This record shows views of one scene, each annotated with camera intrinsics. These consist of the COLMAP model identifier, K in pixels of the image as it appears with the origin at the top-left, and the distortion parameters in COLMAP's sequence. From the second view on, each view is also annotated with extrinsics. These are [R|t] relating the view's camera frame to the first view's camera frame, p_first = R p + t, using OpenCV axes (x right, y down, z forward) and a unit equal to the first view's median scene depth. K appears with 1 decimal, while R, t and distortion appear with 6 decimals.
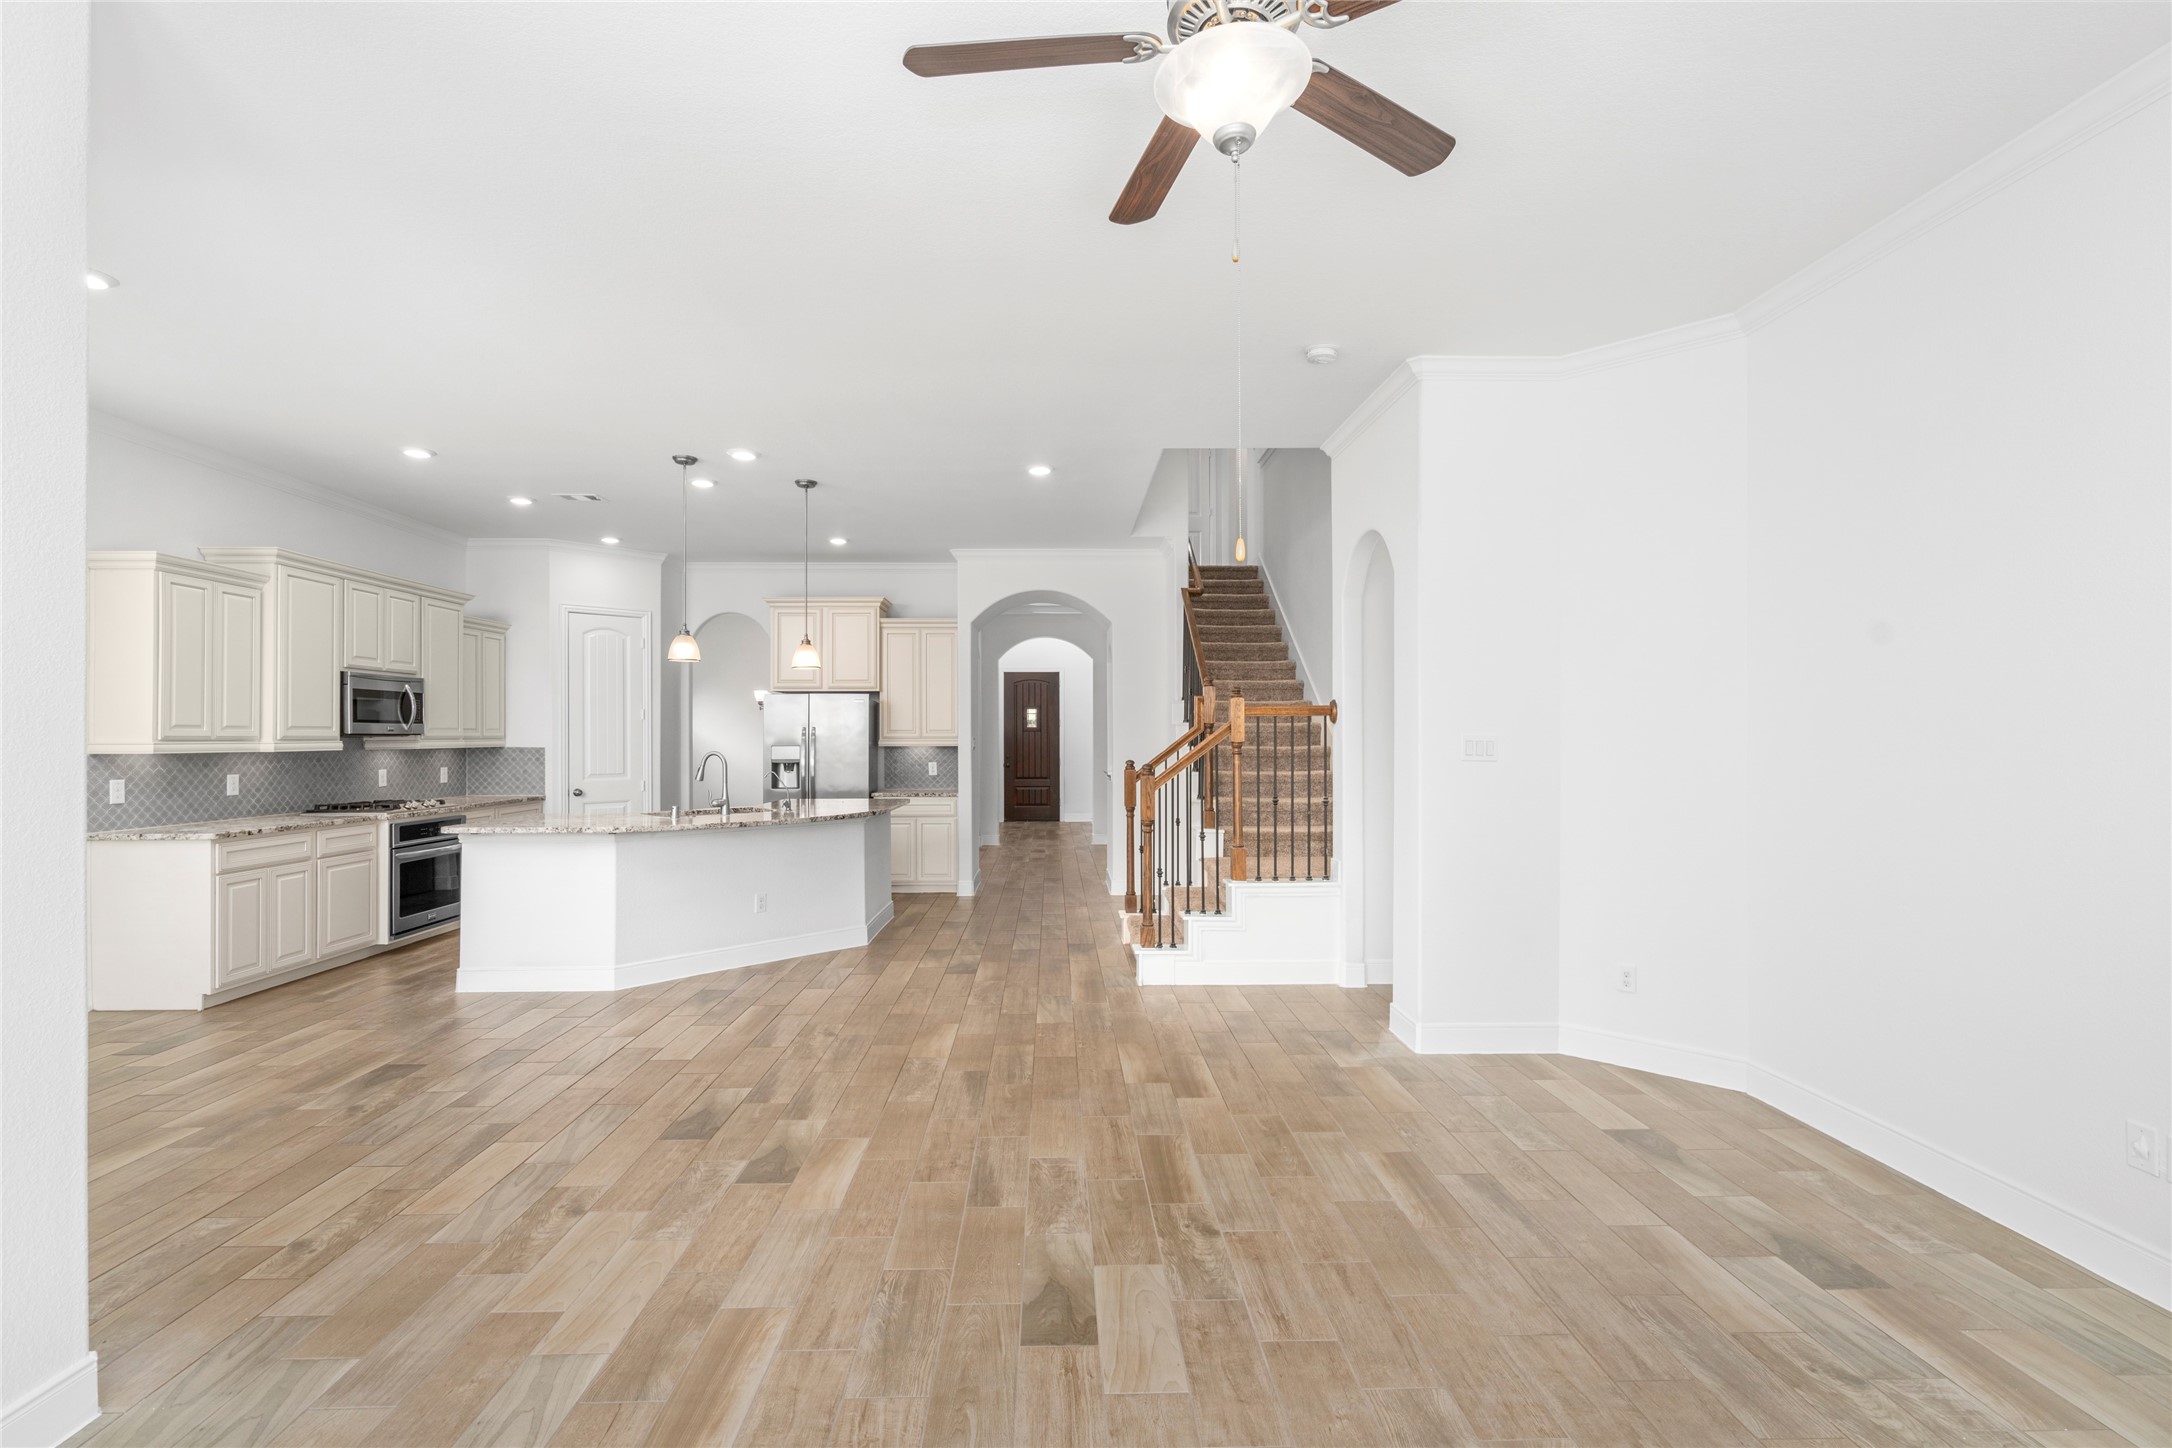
lens RADIAL K [[992.5, 0, 1050.3], [0, 992.5, 722.8], [0, 0, 1]] dist [-0.005386, 0.005101]
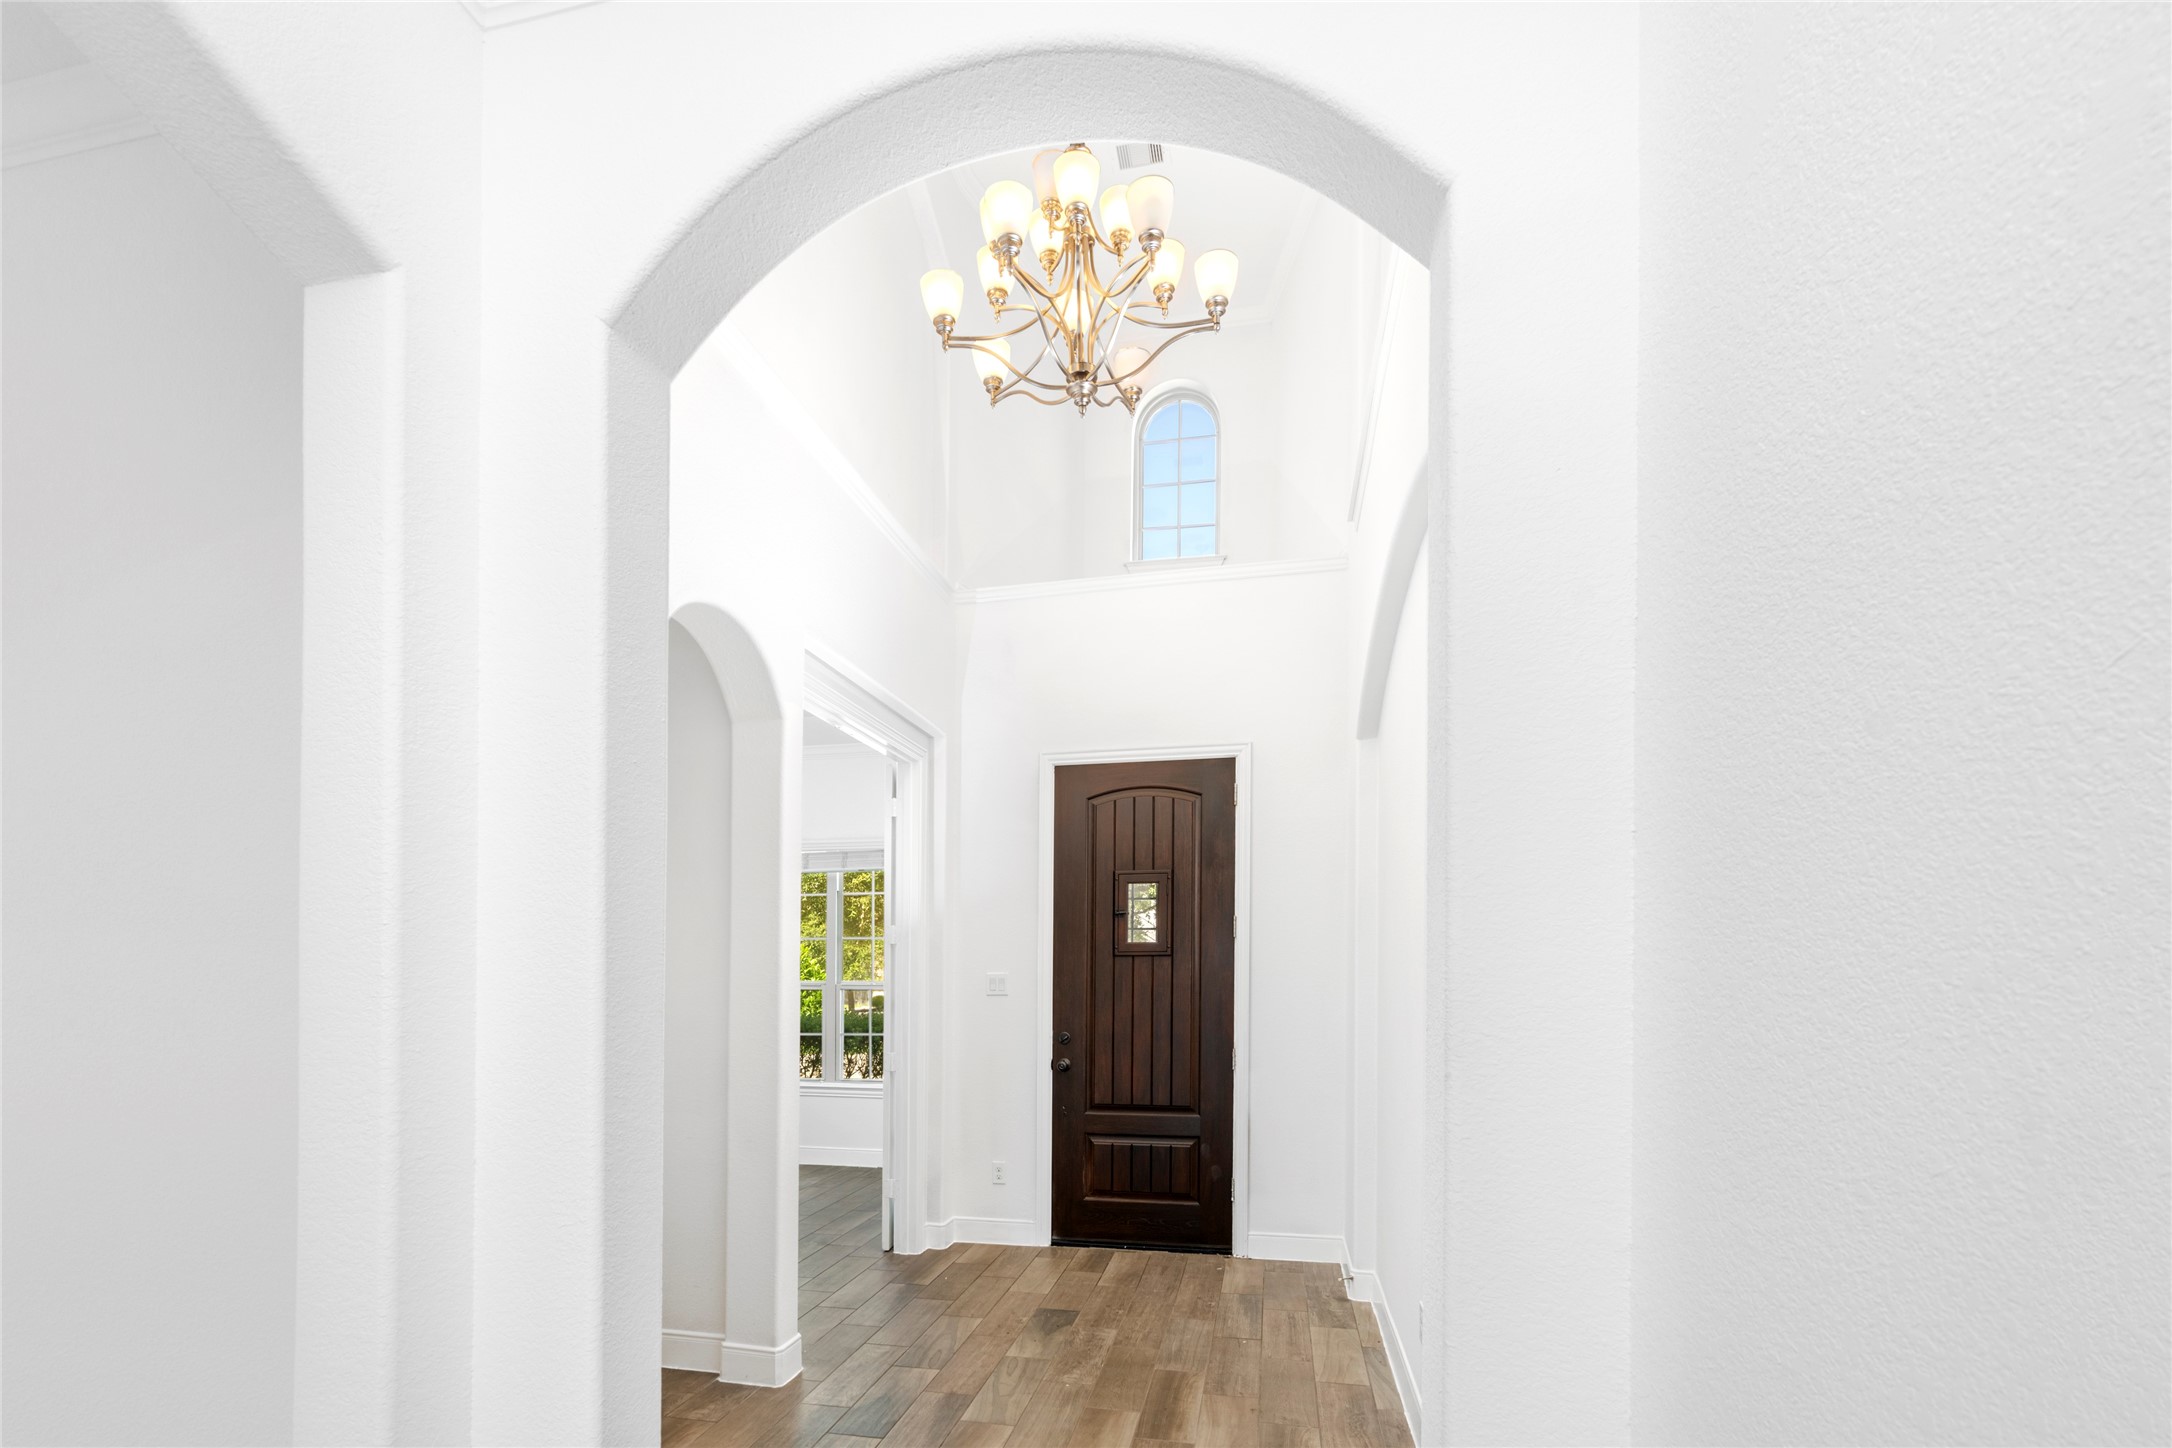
lens RADIAL K [[992.5, 0, 1078.8], [0, 992.5, 727.0], [0, 0, 1]] dist [-0.005386, 0.005101]
pose [[0.991270, 0.014561, -0.131039, 0.001304], [-0.012015, 0.999724, 0.020205, -0.179854], [0.131297, -0.018454, 0.991171, 1.879870]]
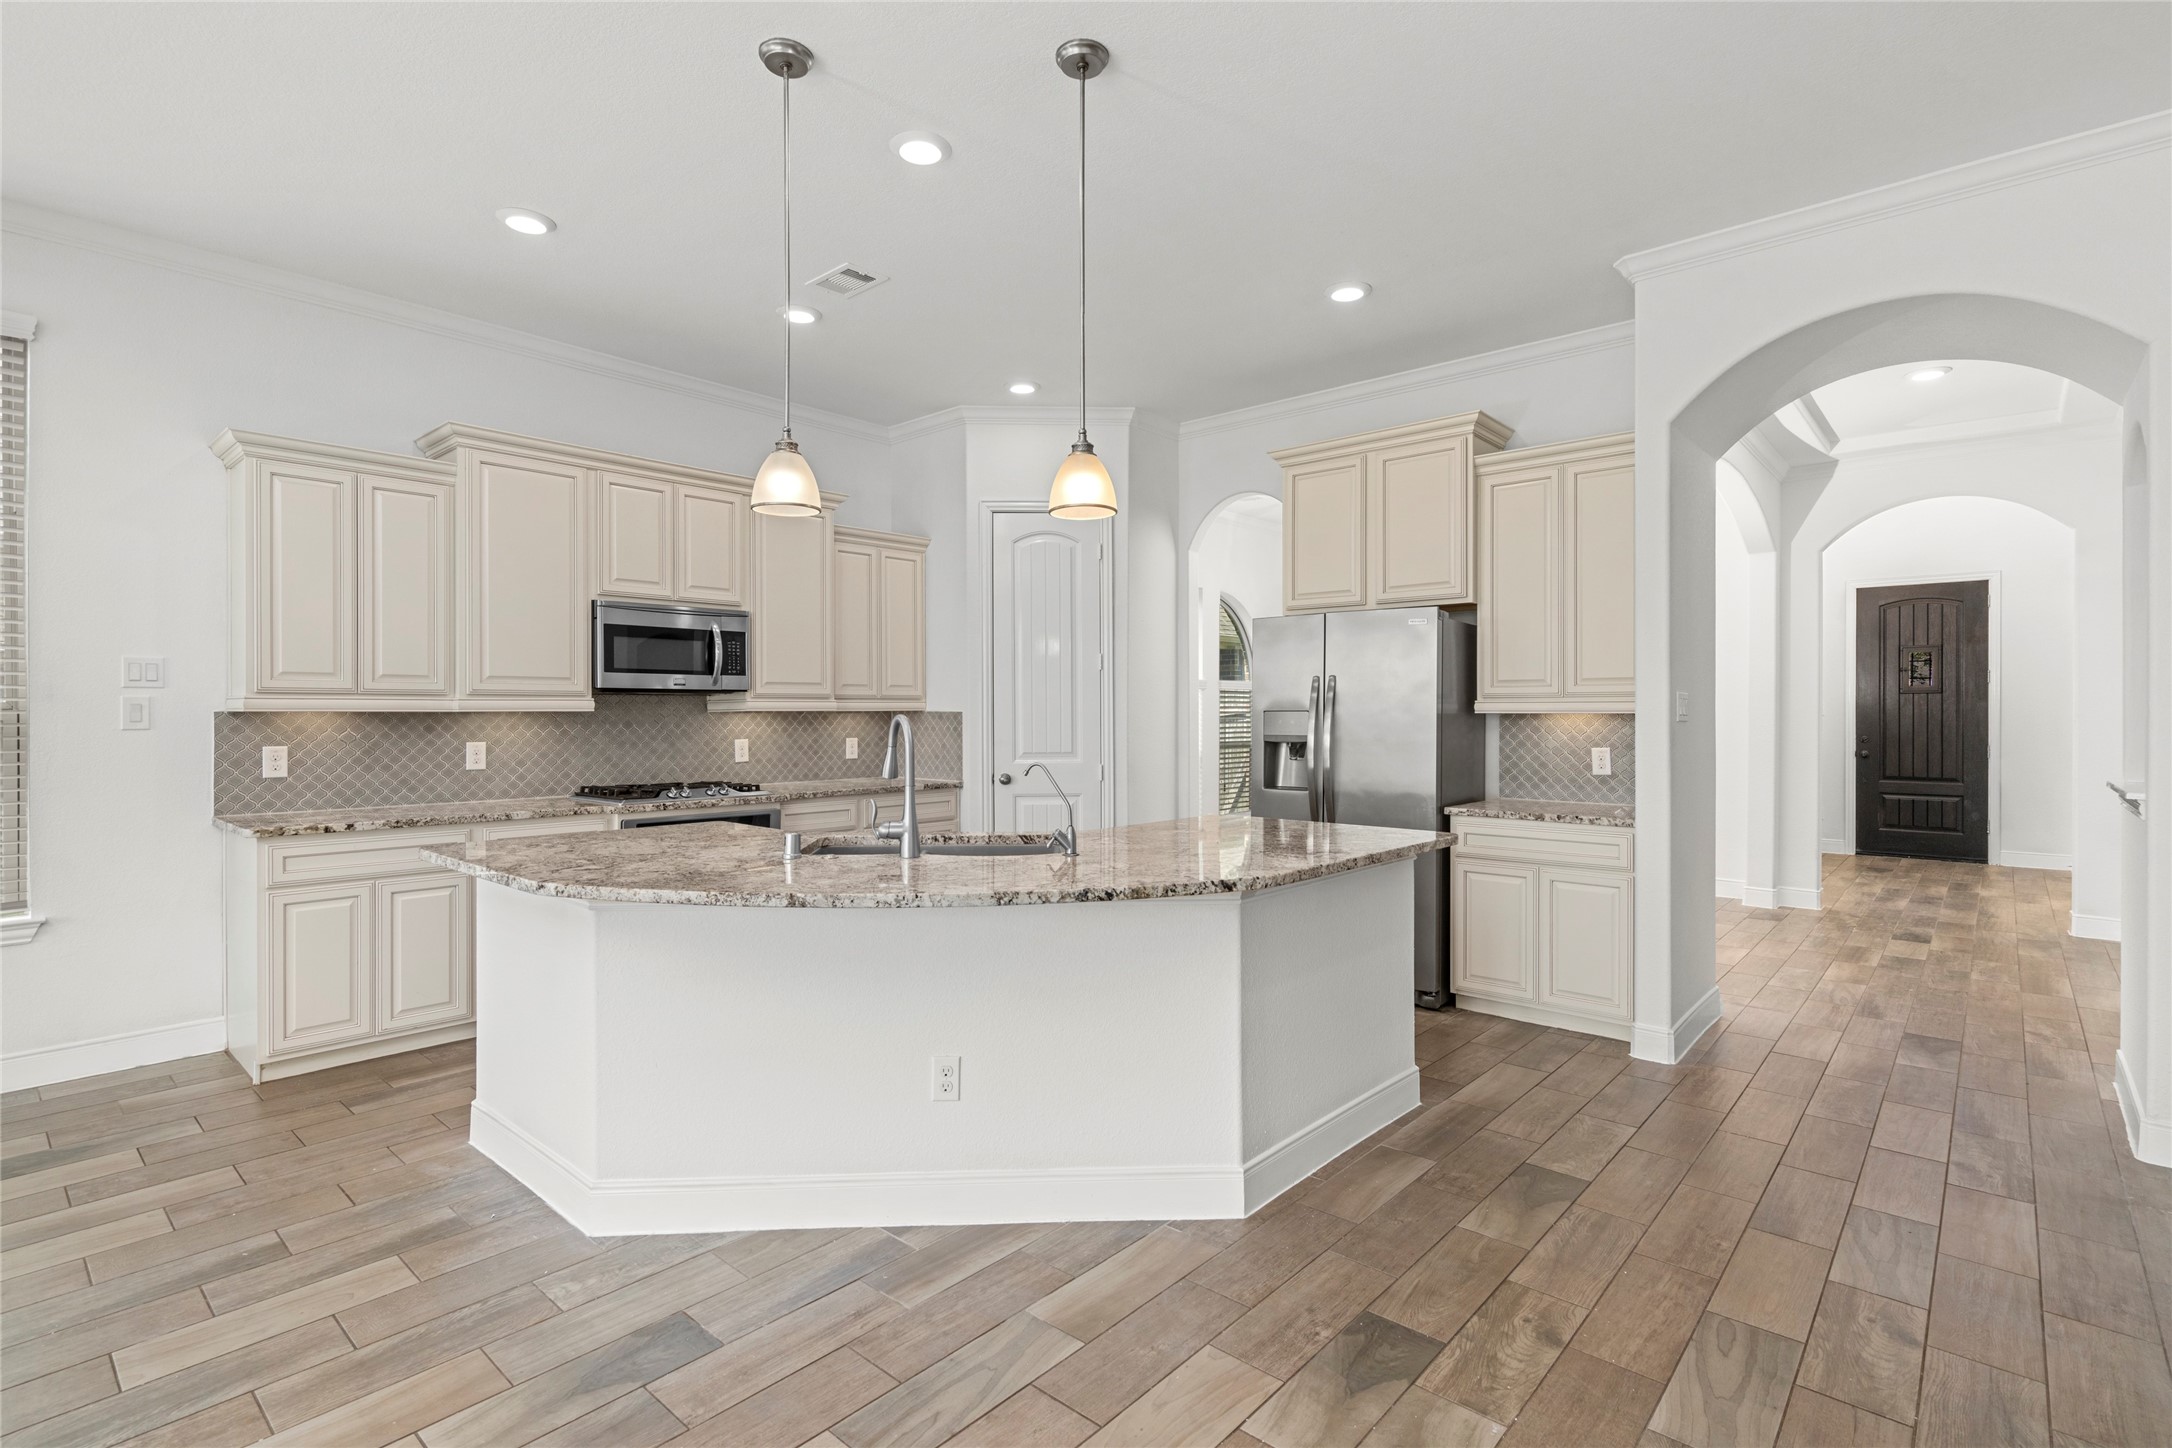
lens RADIAL K [[1019.0, 0, 1074.2], [0, 1019.0, 718.7], [0, 0, 1]] dist [-0.003395, 0.003242]
pose [[0.739228, 0.008358, -0.673404, 0.038226], [0.007612, 0.999755, 0.020765, 0.022093], [0.673412, -0.020476, 0.738983, 0.754117]]
